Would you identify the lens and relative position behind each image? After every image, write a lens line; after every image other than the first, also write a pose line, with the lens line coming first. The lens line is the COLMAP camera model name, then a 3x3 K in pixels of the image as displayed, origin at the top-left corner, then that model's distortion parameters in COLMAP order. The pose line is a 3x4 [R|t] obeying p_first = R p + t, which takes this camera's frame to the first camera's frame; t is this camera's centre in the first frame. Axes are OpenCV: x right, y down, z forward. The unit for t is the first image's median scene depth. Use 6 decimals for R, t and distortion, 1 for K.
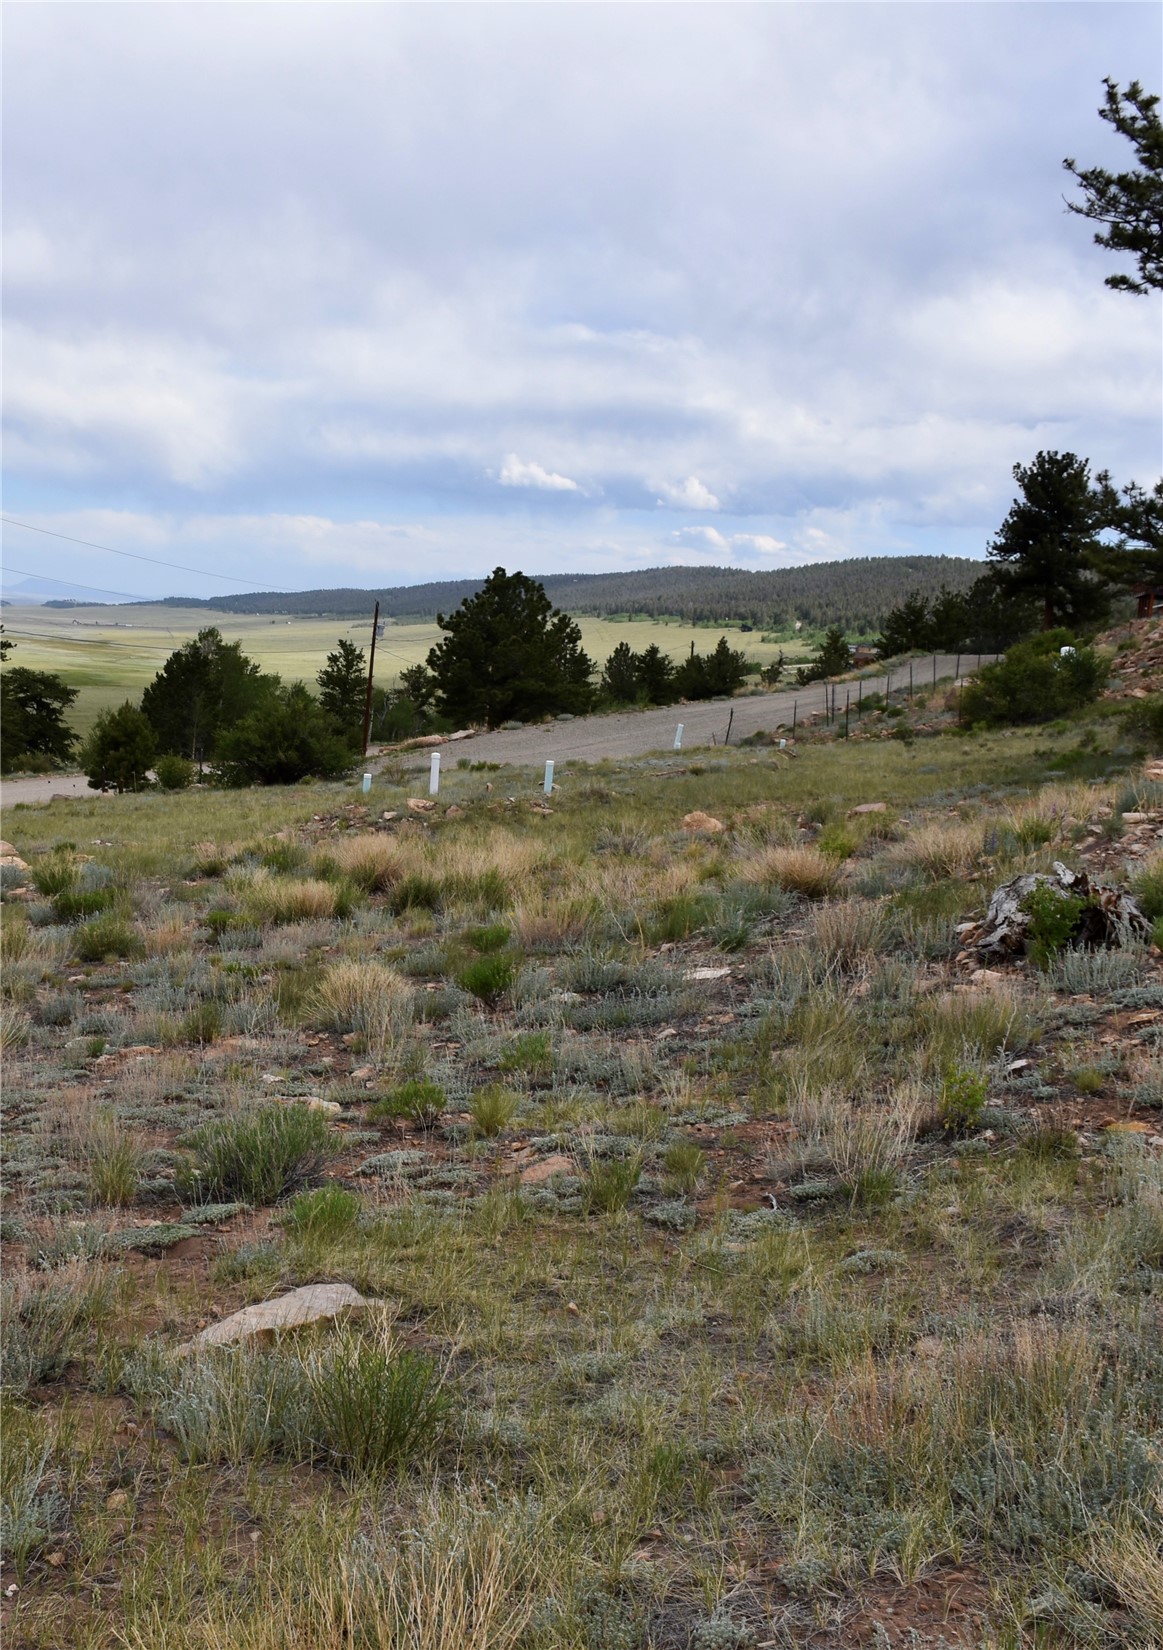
lens RADIAL K [[1941.2, 0, 283.7], [0, 1941.2, 828.4], [0, 0, 1]] dist [-0.124623, 0.064495]
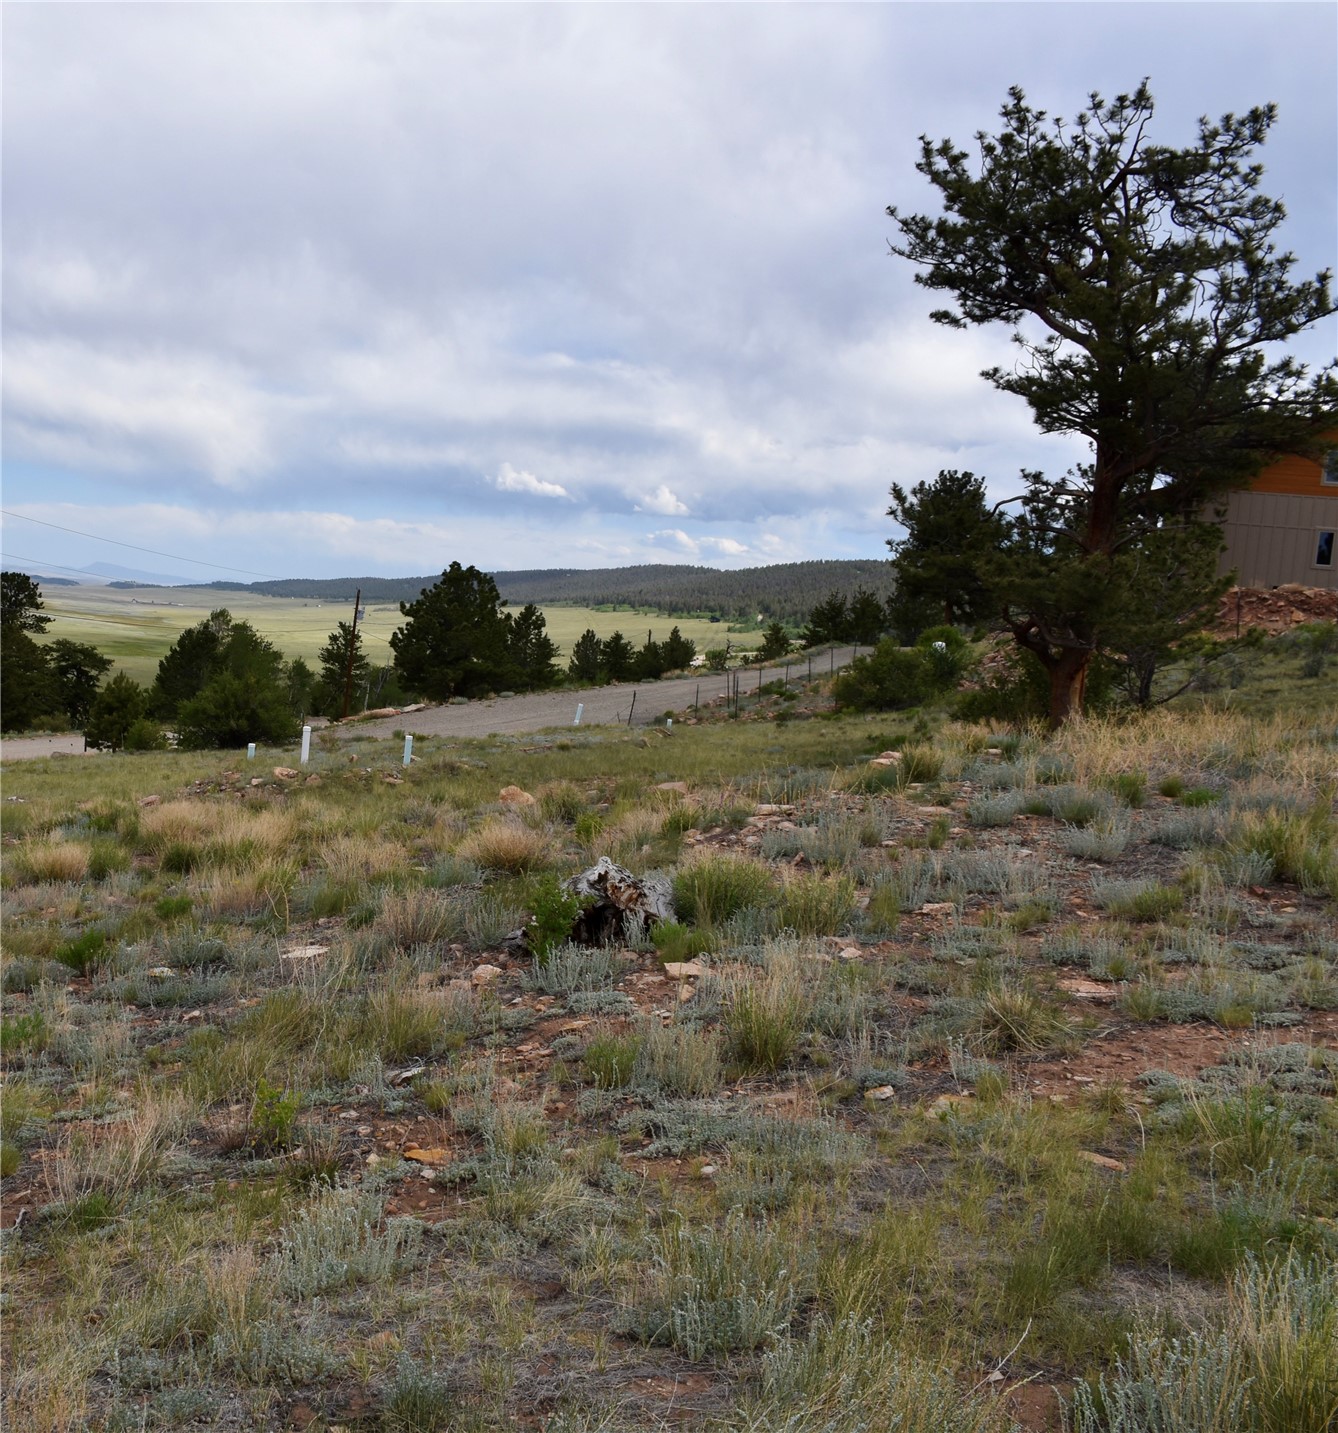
lens RADIAL K [[1687.3, 0, 293.9], [0, 1687.3, 717.7], [0, 0, 1]] dist [-0.147320, 0.110697]
pose [[0.999638, 0.023527, -0.013081, 0.100723], [-0.024021, 0.998950, -0.039003, -0.007202], [0.012150, 0.039303, 0.999153, 0.039296]]
